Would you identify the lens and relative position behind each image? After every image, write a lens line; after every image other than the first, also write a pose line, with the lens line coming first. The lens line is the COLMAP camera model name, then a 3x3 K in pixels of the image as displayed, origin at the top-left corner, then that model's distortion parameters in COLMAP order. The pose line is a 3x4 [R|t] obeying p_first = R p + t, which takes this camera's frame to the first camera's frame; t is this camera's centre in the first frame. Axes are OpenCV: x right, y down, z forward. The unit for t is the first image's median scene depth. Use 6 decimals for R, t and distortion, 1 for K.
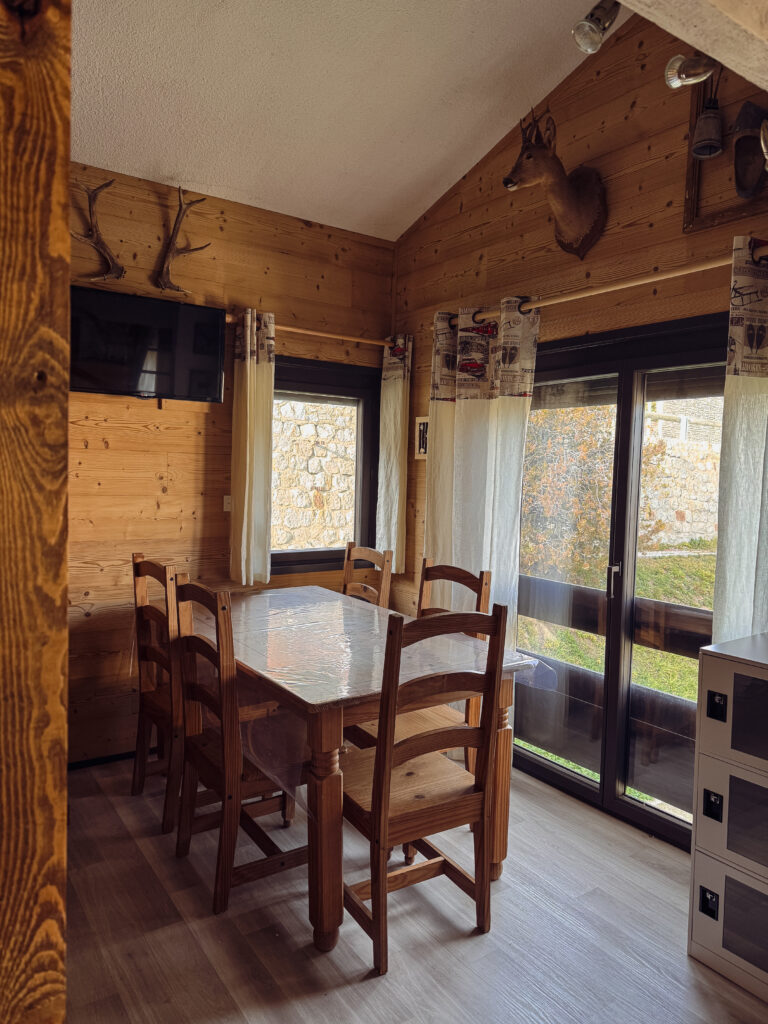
lens RADIAL K [[708.8, 0, 383.0], [0, 708.8, 509.8], [0, 0, 1]] dist [0.002078, -0.002163]
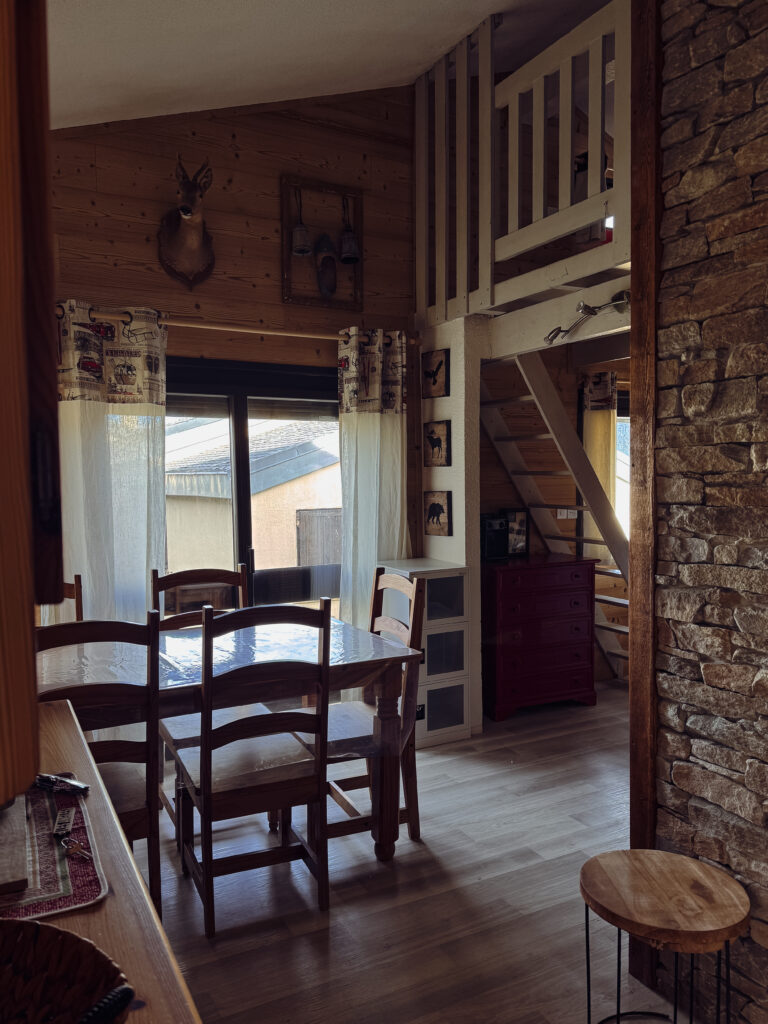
lens RADIAL K [[708.8, 0, 377.5], [0, 708.8, 515.7], [0, 0, 1]] dist [0.002078, -0.002163]
pose [[0.117251, -0.088290, 0.989170, -0.863963], [0.076978, 0.993852, 0.079583, -0.057501], [-0.990114, 0.066813, 0.123326, 0.584847]]
